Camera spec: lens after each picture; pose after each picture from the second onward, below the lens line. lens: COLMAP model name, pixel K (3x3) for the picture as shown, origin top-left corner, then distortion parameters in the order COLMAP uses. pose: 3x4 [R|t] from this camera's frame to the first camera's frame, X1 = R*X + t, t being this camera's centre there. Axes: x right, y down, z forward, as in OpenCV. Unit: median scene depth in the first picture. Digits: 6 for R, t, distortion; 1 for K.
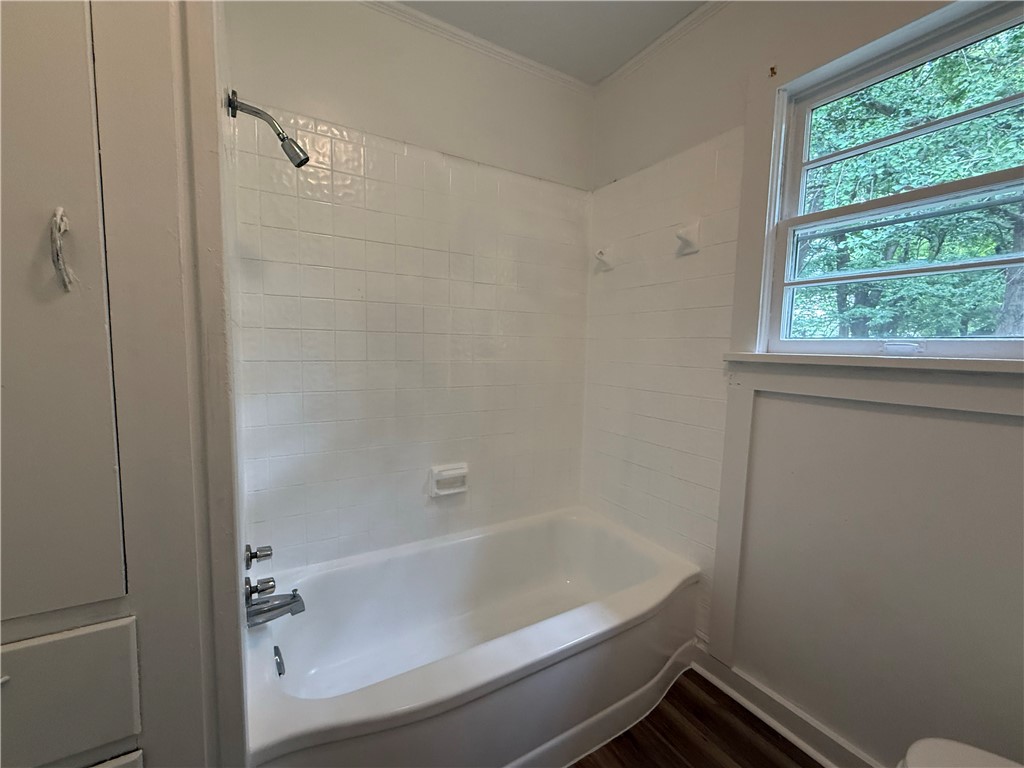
lens RADIAL K [[421.5, 0, 511.2], [0, 421.5, 384.9], [0, 0, 1]] dist [0.001324, 0.000026]
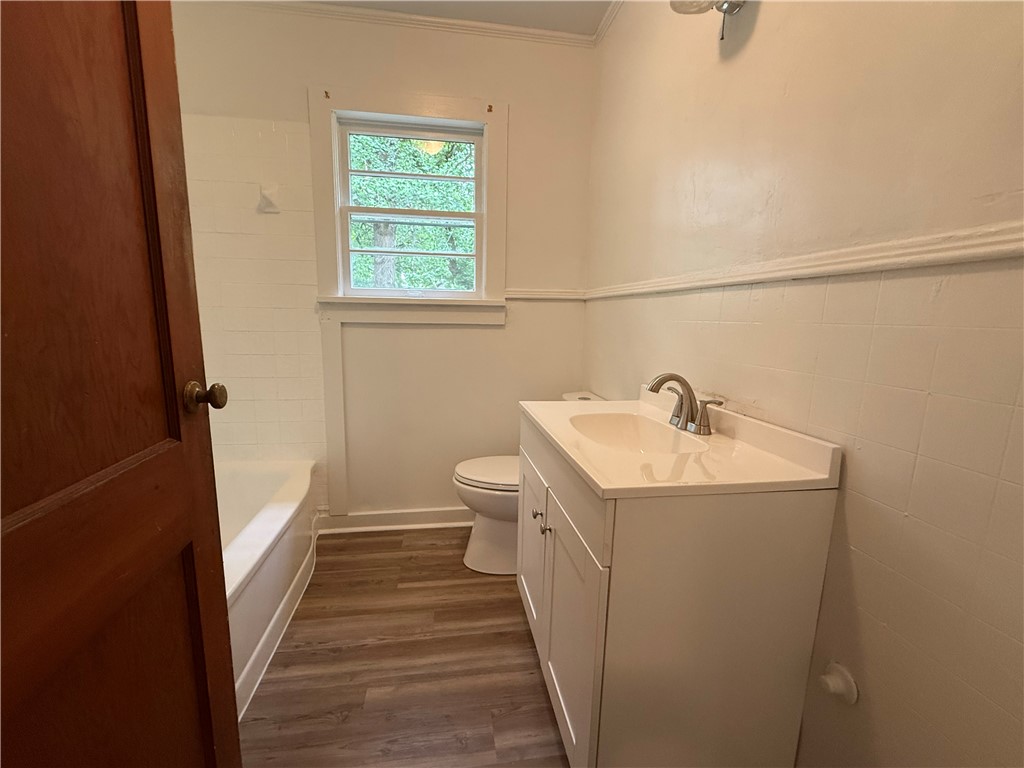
lens RADIAL K [[421.5, 0, 505.0], [0, 421.5, 383.3], [0, 0, 1]] dist [0.001324, 0.000026]
pose [[0.370131, -0.155989, 0.915789, -0.579800], [0.074563, 0.987610, 0.138086, 0.061827], [-0.925982, 0.017174, 0.377176, -0.071580]]
